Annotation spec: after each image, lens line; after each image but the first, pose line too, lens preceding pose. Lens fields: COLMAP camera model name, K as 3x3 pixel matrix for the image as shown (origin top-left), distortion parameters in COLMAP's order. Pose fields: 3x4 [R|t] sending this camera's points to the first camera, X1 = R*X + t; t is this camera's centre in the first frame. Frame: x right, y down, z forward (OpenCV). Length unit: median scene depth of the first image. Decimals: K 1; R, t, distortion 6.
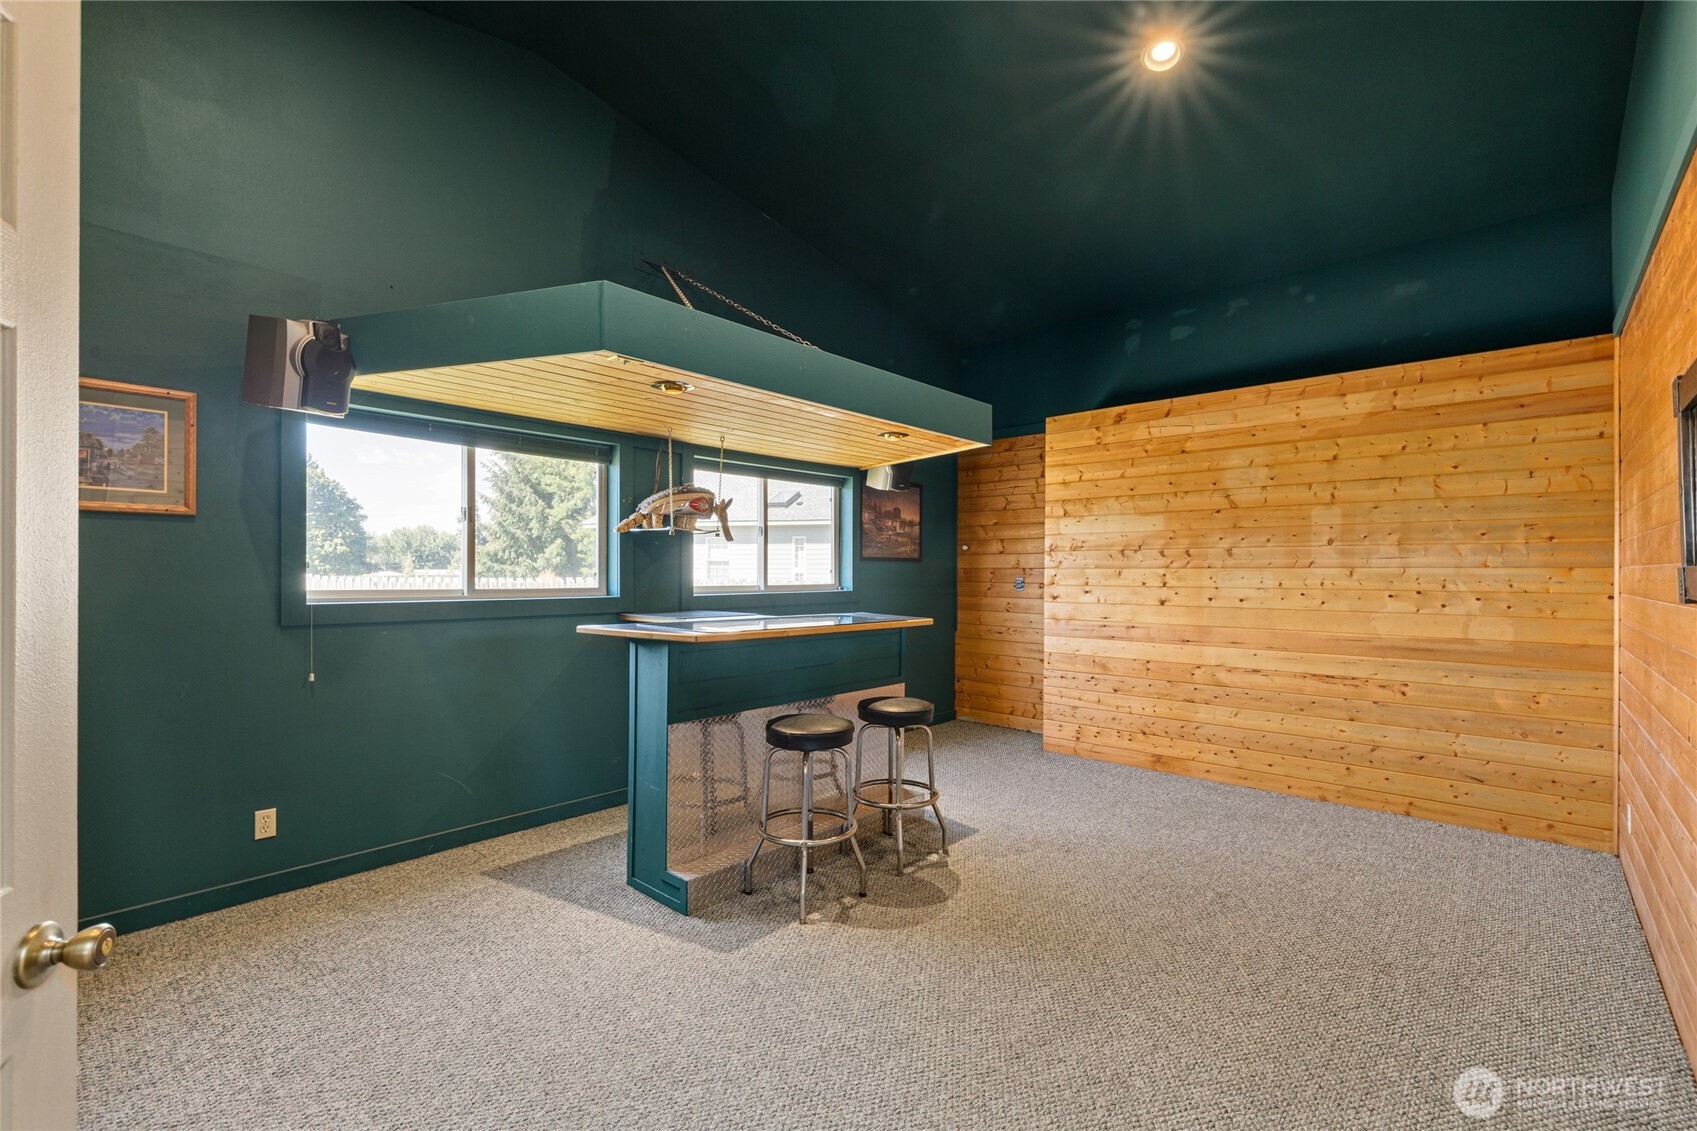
lens RADIAL K [[731.2, 0, 836.1], [0, 731.2, 567.3], [0, 0, 1]] dist [0.000463, 0.000024]
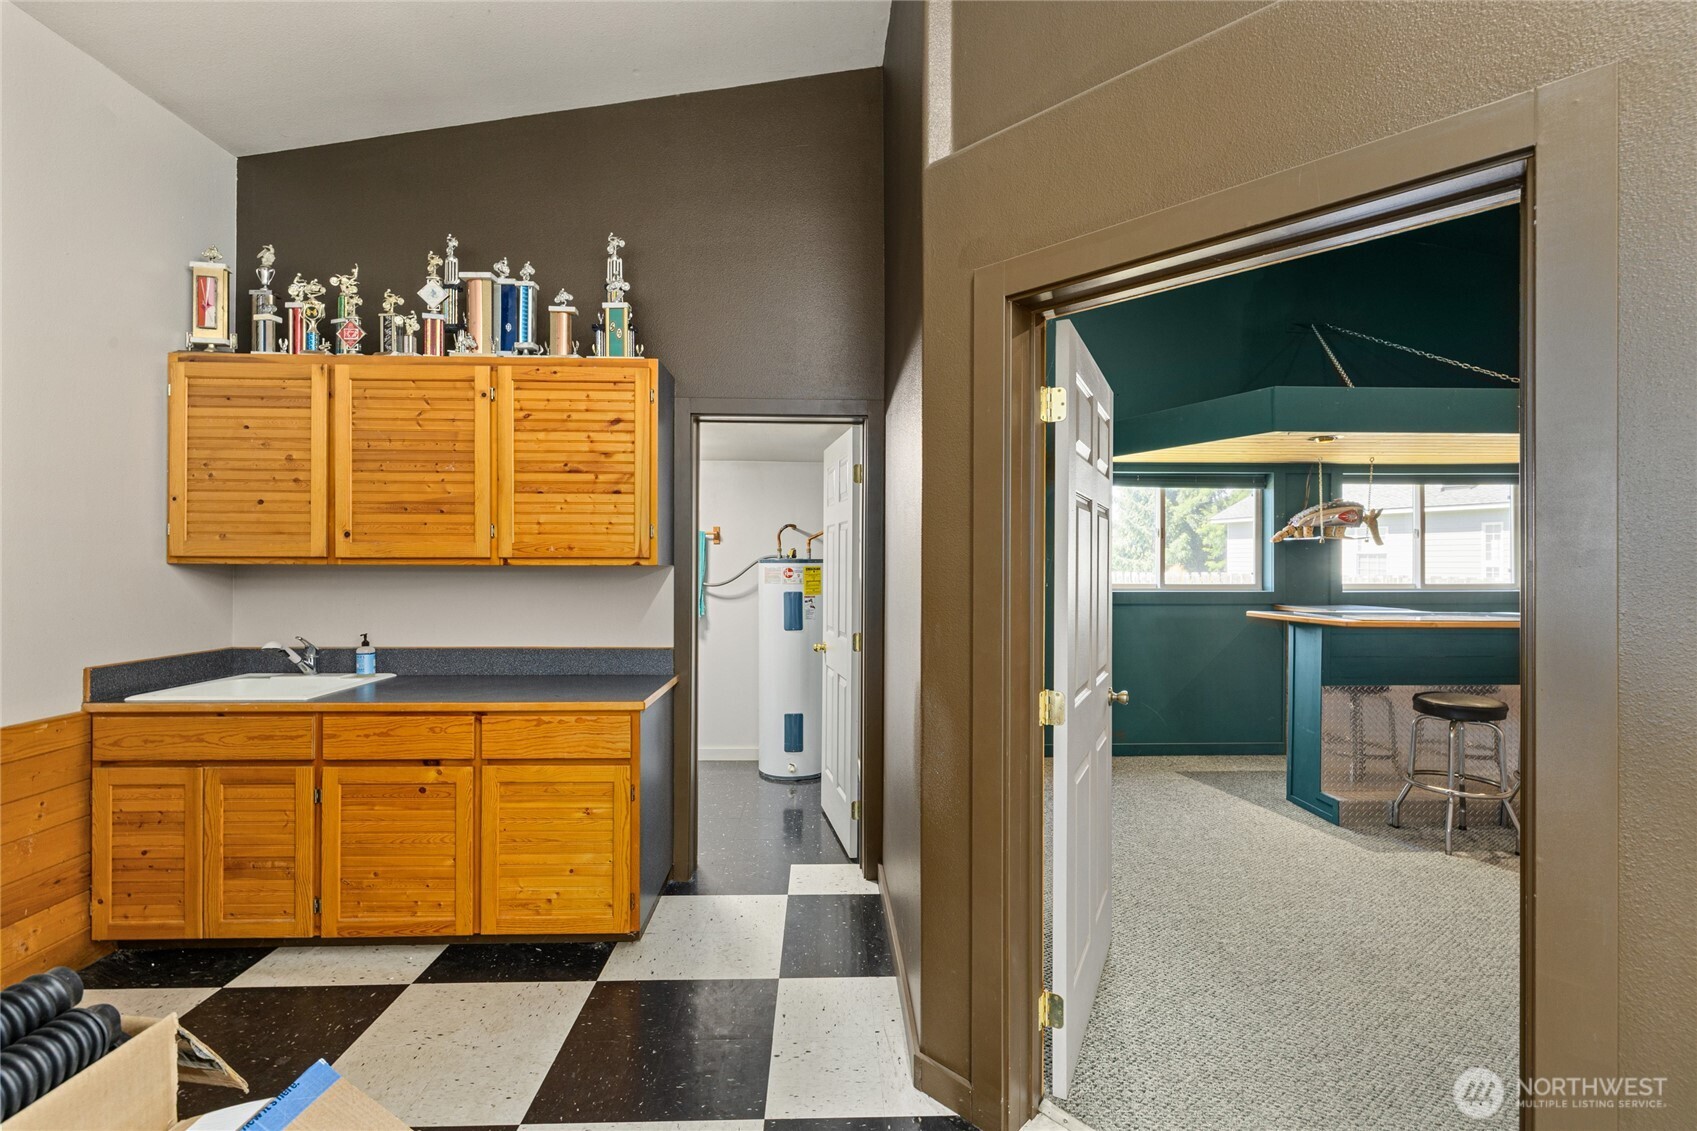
lens RADIAL K [[731.2, 0, 836.1], [0, 731.2, 567.3], [0, 0, 1]] dist [0.000463, 0.000024]
pose [[0.701470, 0.000735, -0.712699, 0.081964], [0.007189, 0.999941, 0.008106, -0.018650], [0.712663, -0.010810, 0.701424, -0.460797]]
